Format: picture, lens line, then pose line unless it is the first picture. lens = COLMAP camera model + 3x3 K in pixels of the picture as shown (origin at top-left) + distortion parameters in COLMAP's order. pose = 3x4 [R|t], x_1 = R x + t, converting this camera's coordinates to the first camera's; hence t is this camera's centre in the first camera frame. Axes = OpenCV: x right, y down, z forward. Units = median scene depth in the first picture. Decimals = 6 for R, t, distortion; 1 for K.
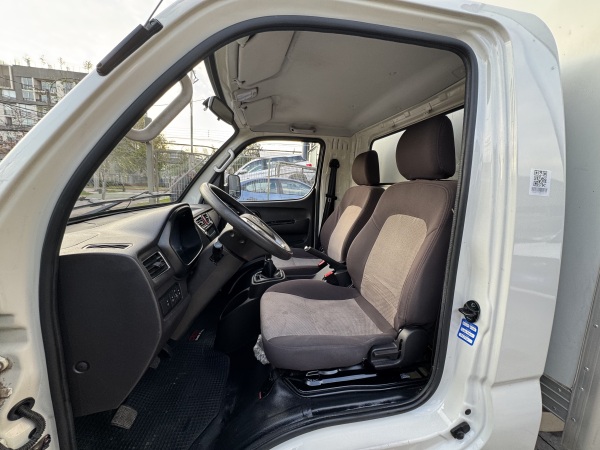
lens RADIAL K [[242.0, 0, 300.0], [0, 242.0, 225.0], [0, 0, 1]] dist [-0.002182, 0.000019]
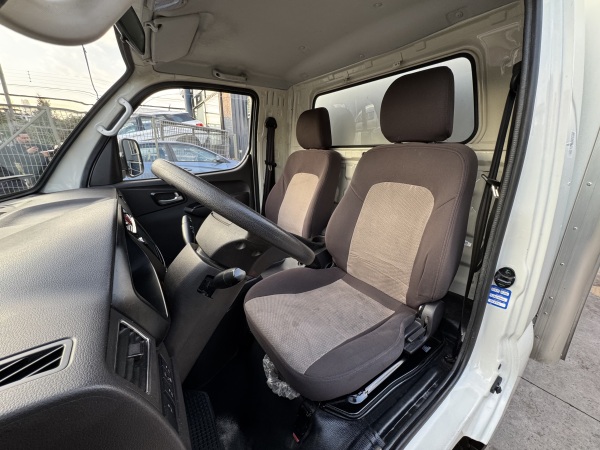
lens RADIAL K [[242.0, 0, 300.0], [0, 242.0, 225.0], [0, 0, 1]] dist [-0.002182, 0.000019]
pose [[0.906079, -0.157053, 0.392881, -0.249497], [0.097040, 0.980942, 0.168331, -0.065100], [-0.411831, -0.114396, 0.904051, 0.269840]]
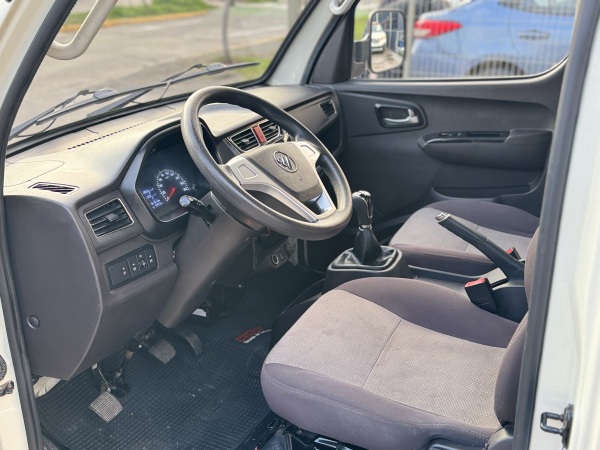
lens RADIAL K [[668.6, 0, 300.0], [0, 668.6, 225.0], [0, 0, 1]] dist [0.020585, -0.006359]
pose [[0.817356, 0.169412, -0.550663, 0.547743], [-0.055904, 0.974601, 0.216858, -0.156849], [0.573415, -0.146466, 0.806067, -0.165029]]
